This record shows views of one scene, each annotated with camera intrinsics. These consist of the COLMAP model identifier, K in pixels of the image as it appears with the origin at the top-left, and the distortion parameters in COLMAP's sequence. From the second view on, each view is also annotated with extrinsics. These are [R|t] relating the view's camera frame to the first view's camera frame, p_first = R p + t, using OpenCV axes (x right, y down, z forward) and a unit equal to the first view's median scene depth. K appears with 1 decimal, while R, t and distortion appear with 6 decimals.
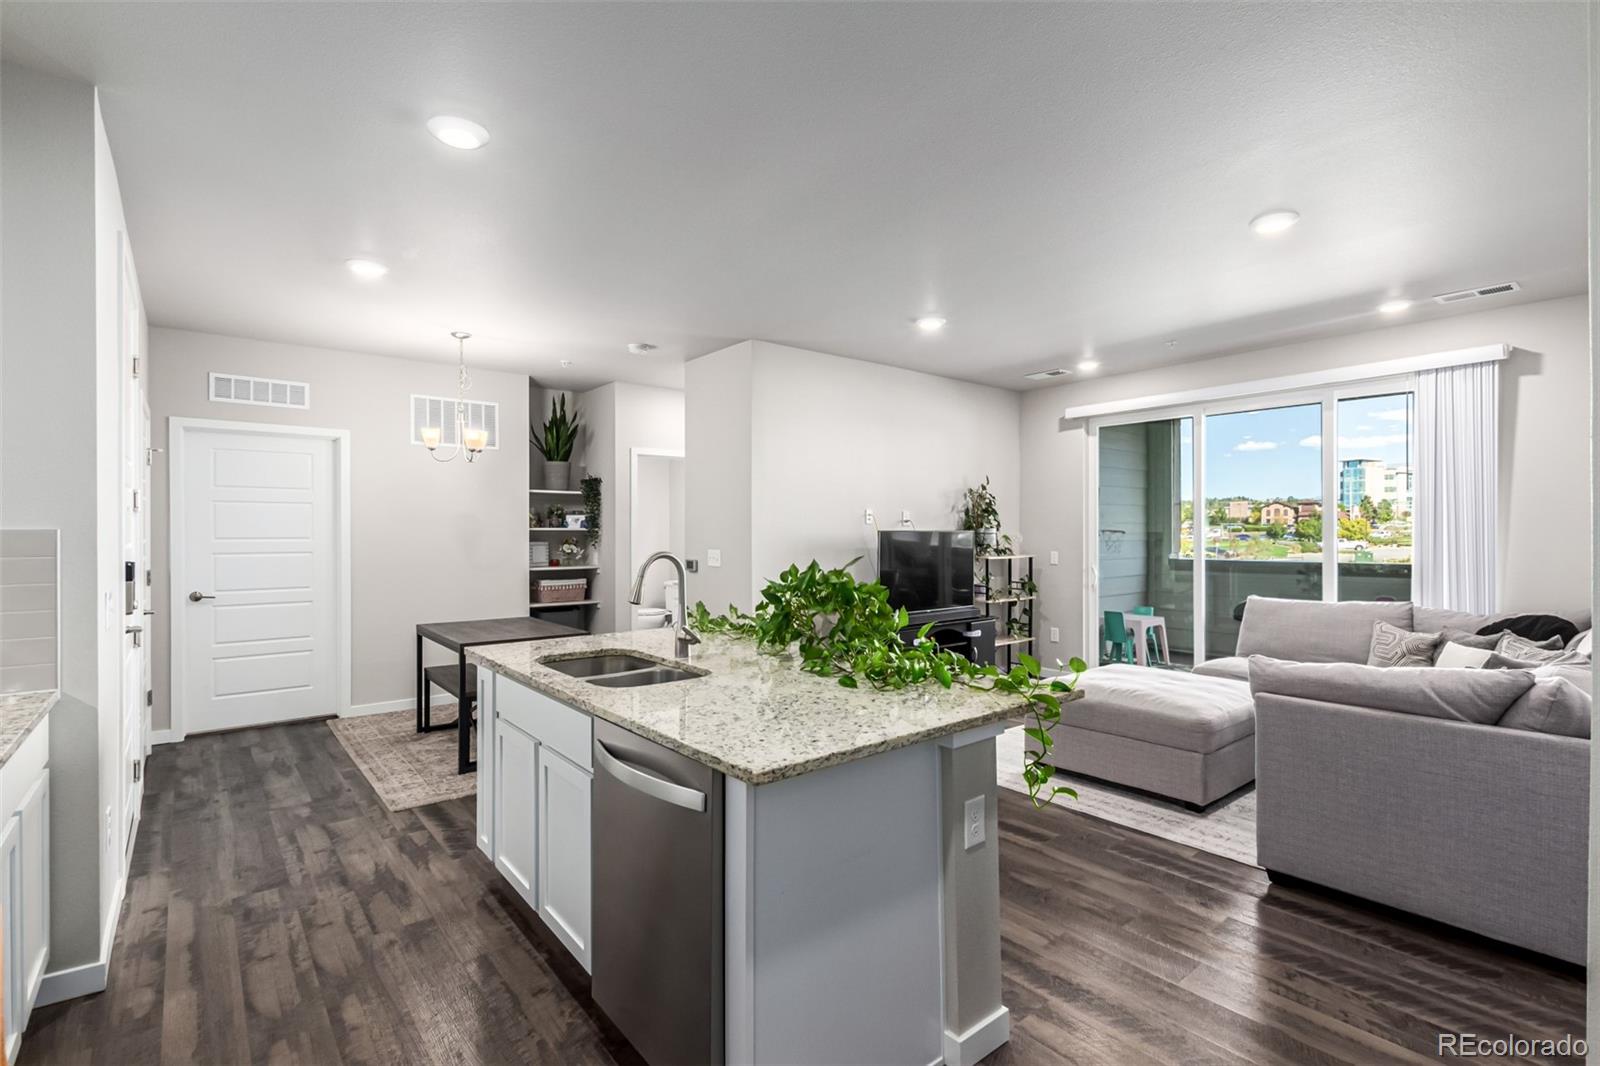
lens RADIAL K [[747.5, 0, 798.6], [0, 747.5, 533.3], [0, 0, 1]] dist [-0.002491, 0.001017]
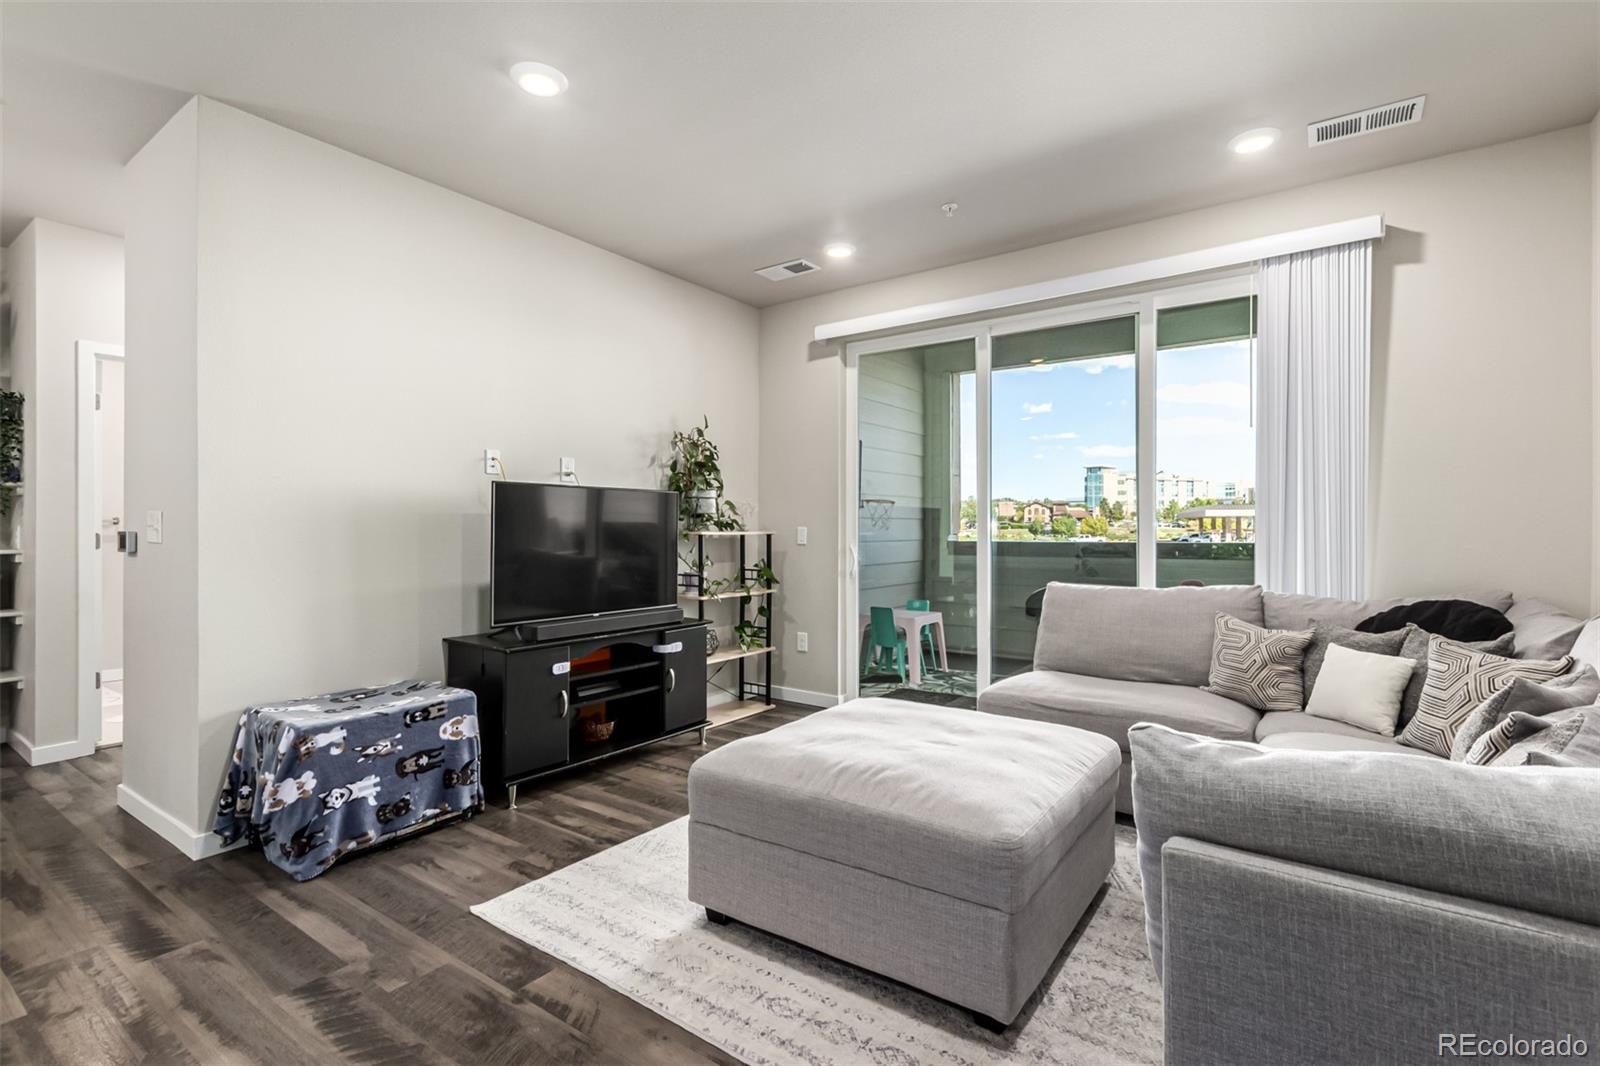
lens RADIAL K [[747.5, 0, 810.1], [0, 747.5, 532.4], [0, 0, 1]] dist [-0.002491, 0.001017]
pose [[0.961820, 0.000907, 0.273680, 0.159520], [-0.001440, 0.999997, 0.001748, 0.029998], [-0.273678, -0.002076, 0.961819, 0.317752]]
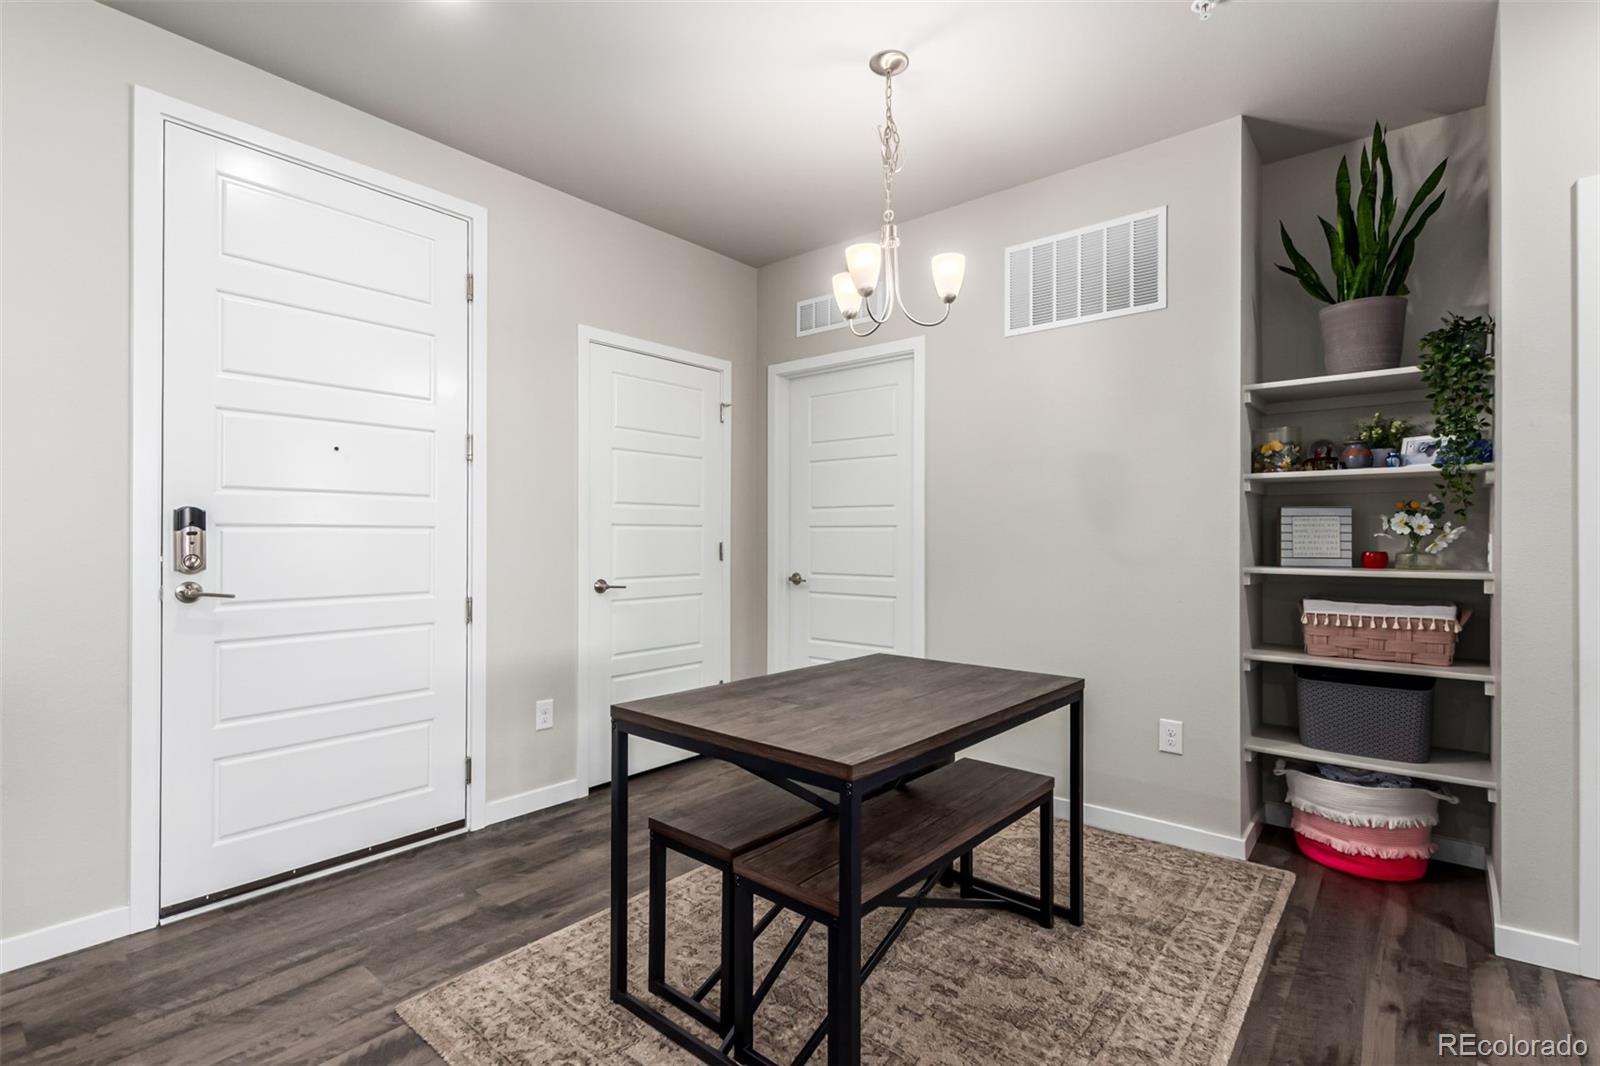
lens RADIAL K [[747.5, 0, 805.0], [0, 747.5, 526.5], [0, 0, 1]] dist [-0.002491, 0.001017]
pose [[0.193318, -0.002181, -0.981134, 0.008147], [-0.000111, 0.999997, -0.002245, 0.023984], [0.981136, 0.000543, 0.193317, 0.664912]]
